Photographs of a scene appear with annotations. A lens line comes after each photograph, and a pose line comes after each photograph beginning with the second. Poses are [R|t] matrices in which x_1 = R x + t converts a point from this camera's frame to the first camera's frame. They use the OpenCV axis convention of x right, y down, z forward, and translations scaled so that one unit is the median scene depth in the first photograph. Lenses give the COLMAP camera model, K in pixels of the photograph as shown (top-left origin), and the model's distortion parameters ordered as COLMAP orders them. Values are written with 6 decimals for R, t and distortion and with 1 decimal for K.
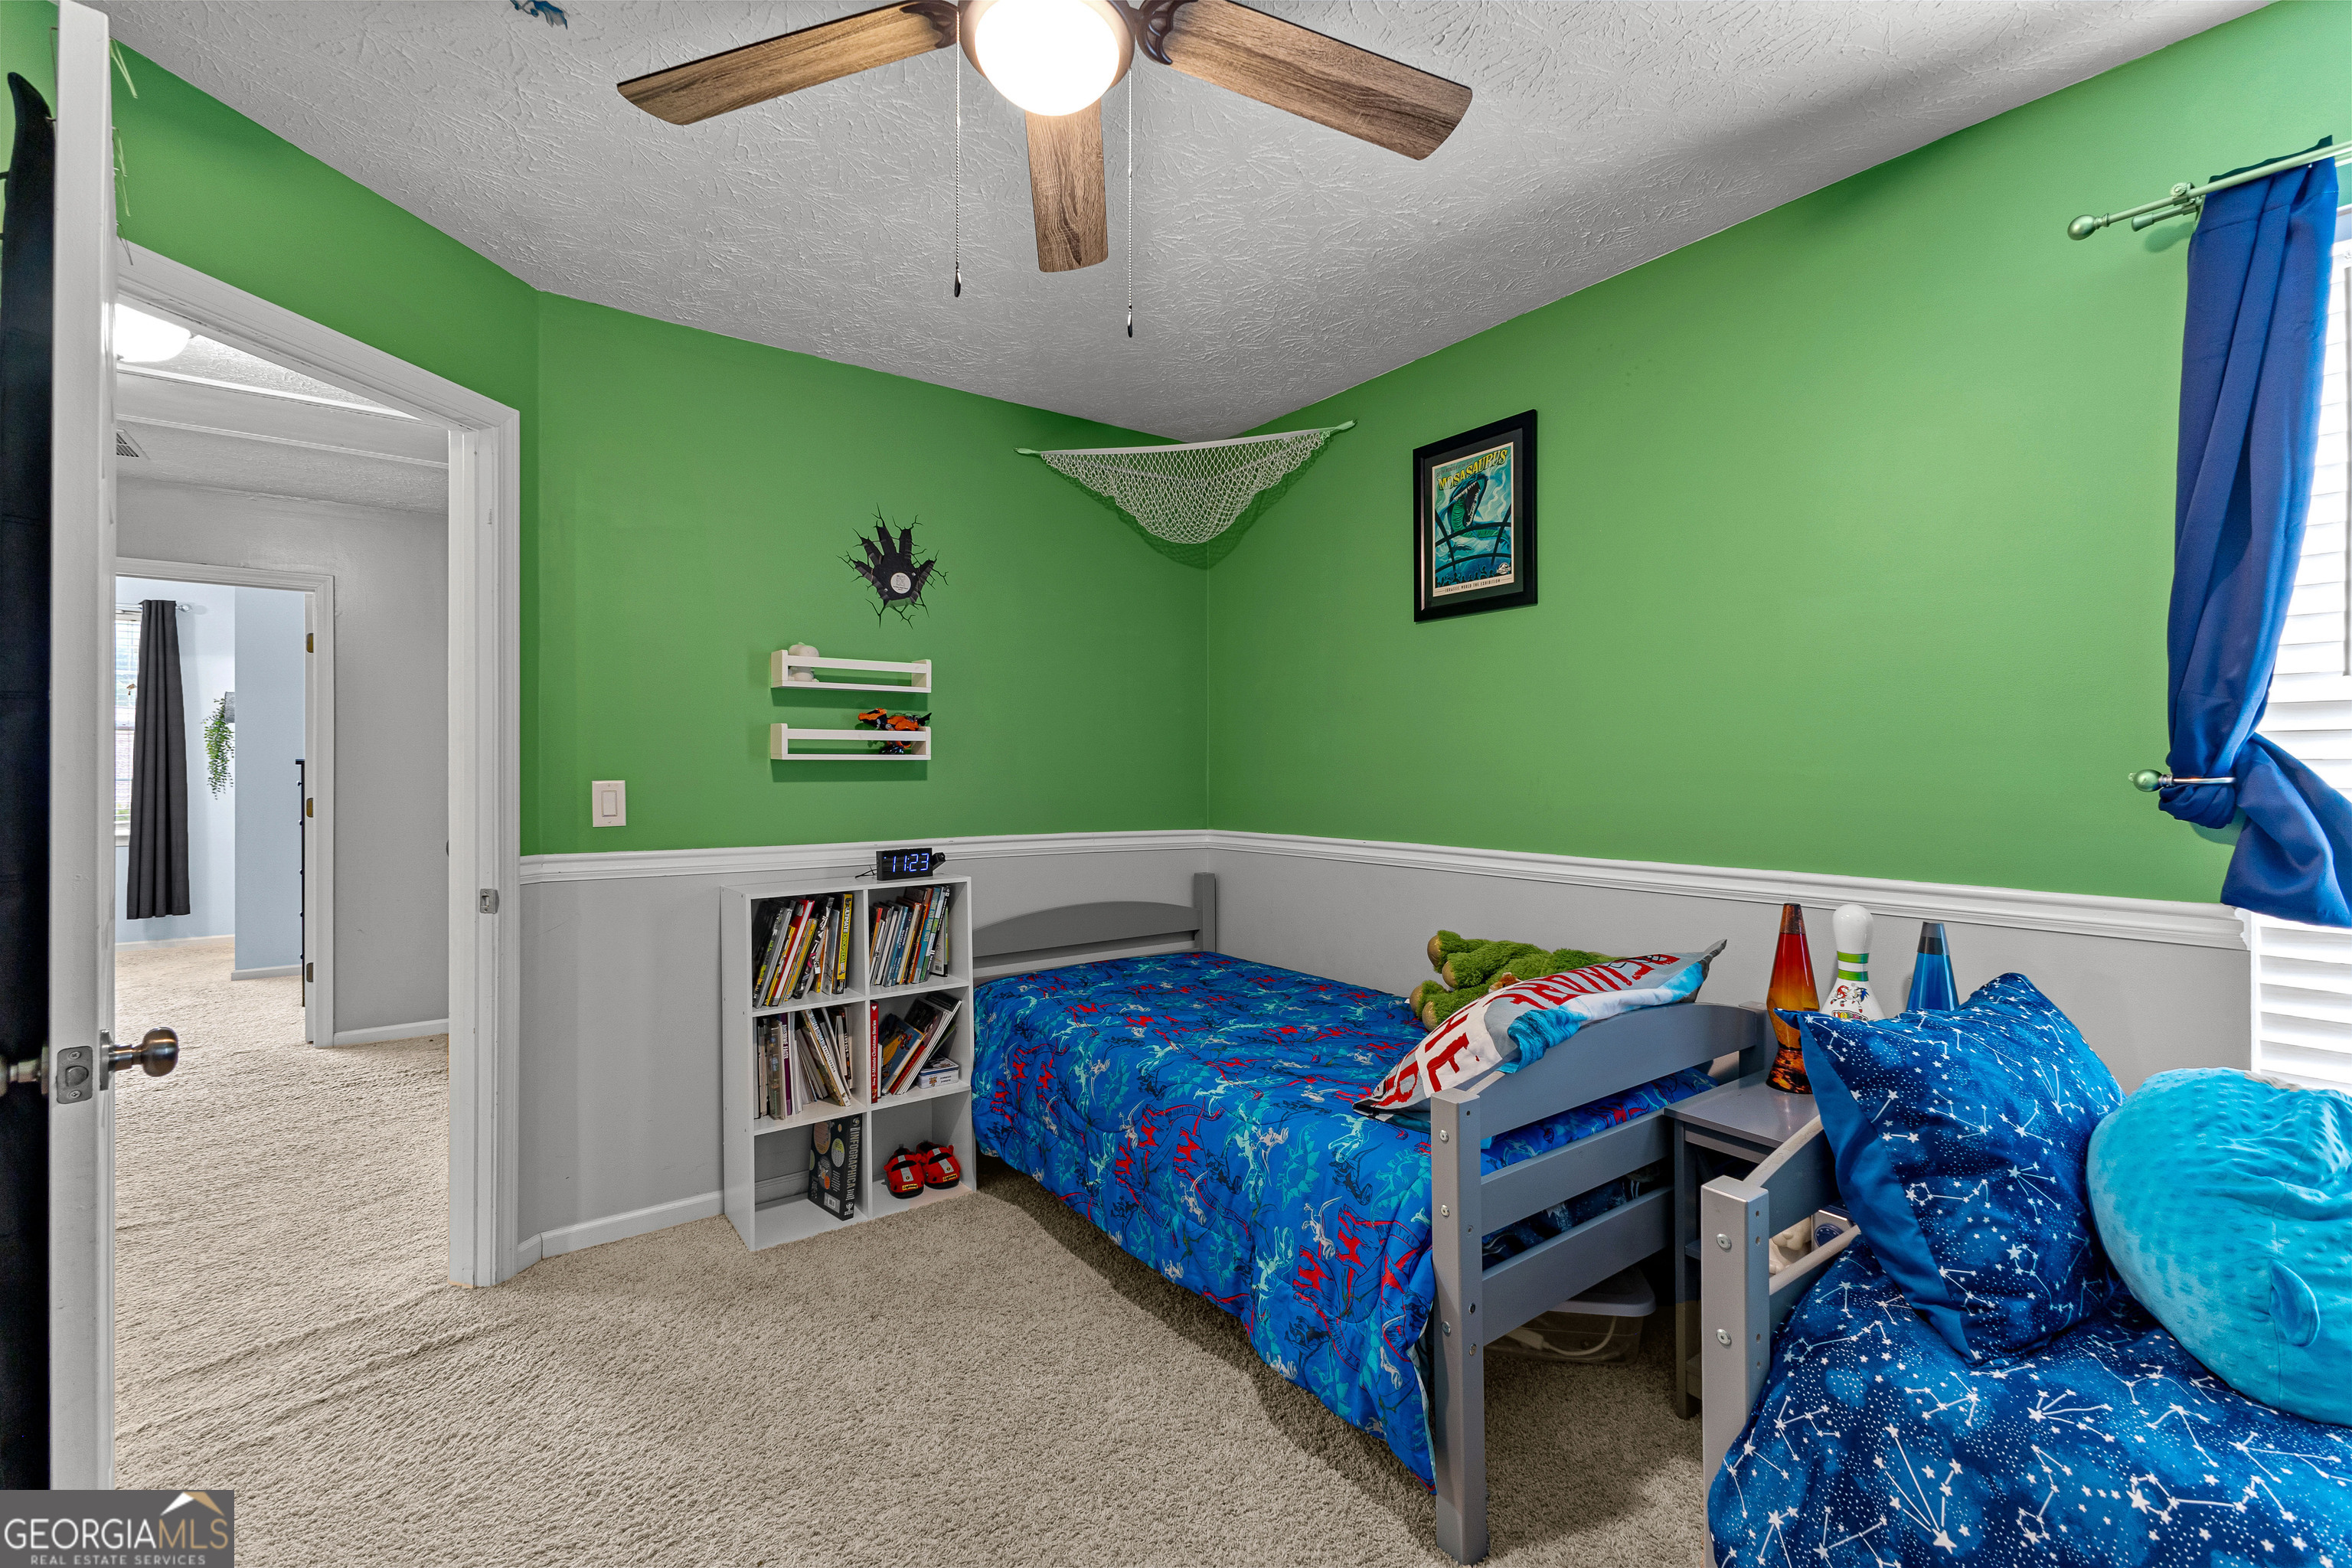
lens RADIAL K [[1017.2, 0, 1191.7], [0, 1017.2, 762.8], [0, 0, 1]] dist [0.018696, -0.005929]
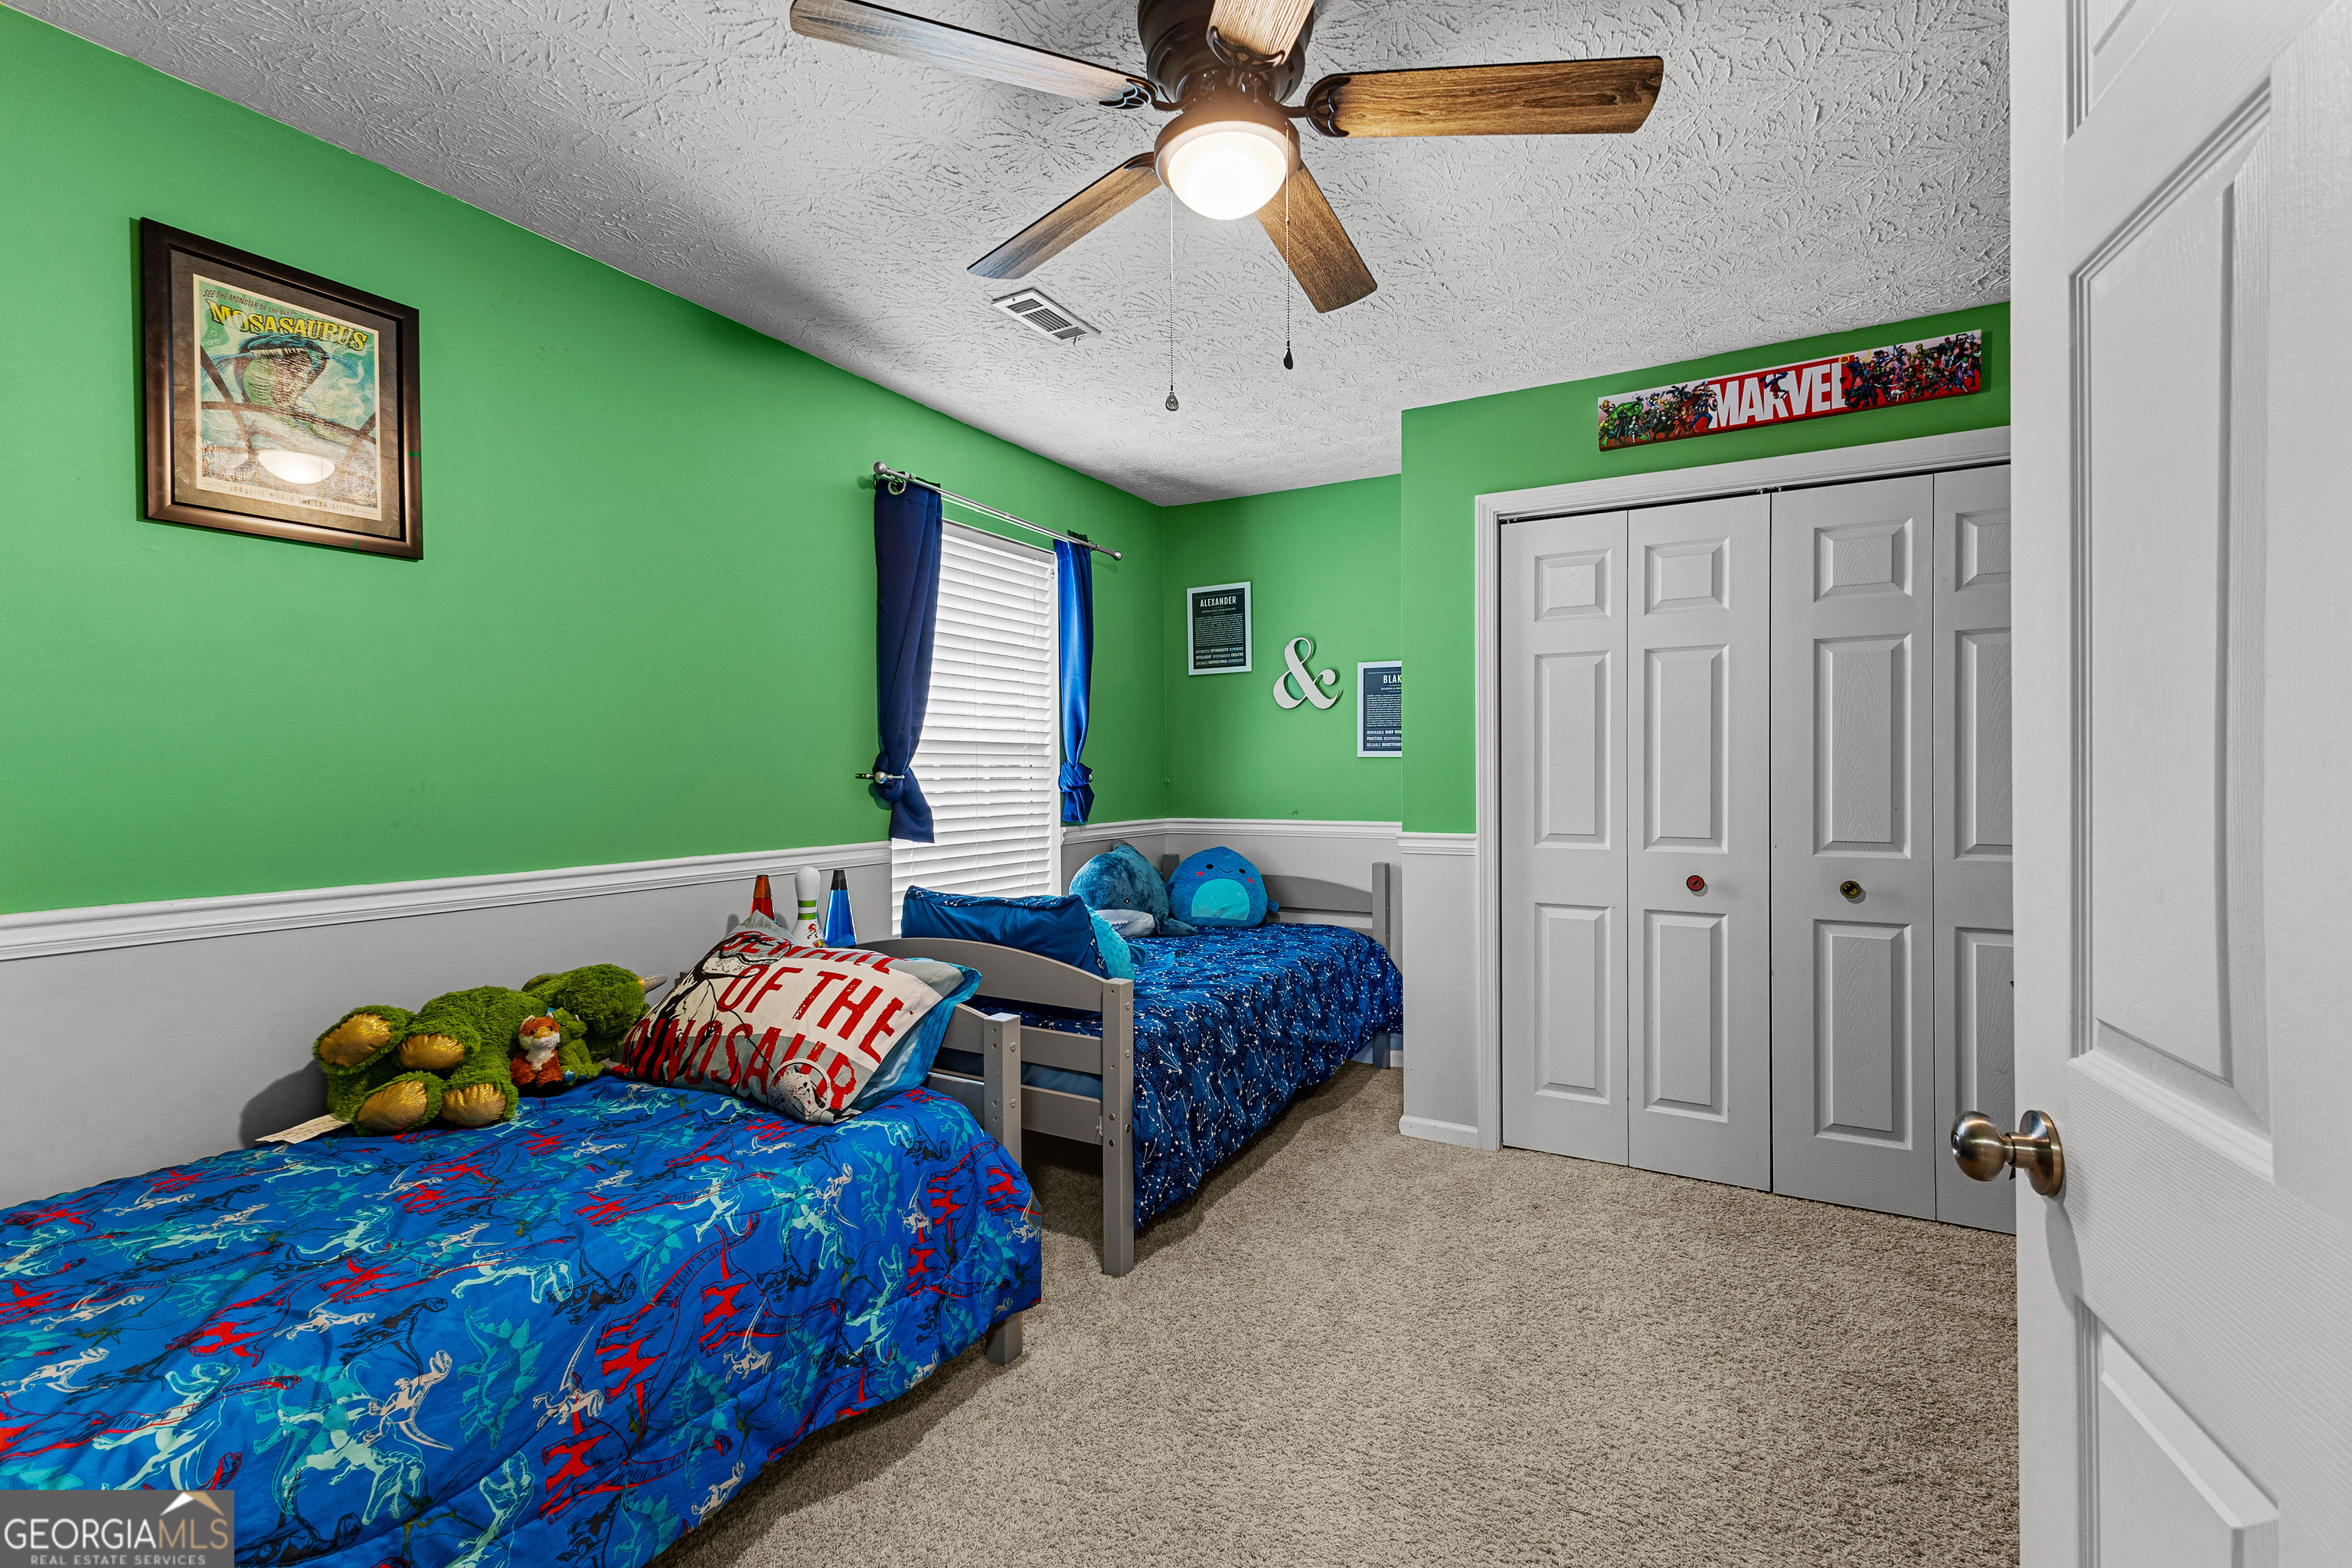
lens RADIAL K [[1017.2, 0, 1184.4], [0, 1017.2, 784.8], [0, 0, 1]] dist [0.018696, -0.005929]
pose [[-0.397588, -0.008009, 0.917529, -0.790458], [0.004246, 0.999935, 0.010569, 0.012249], [-0.917554, 0.008098, -0.397528, 0.999231]]
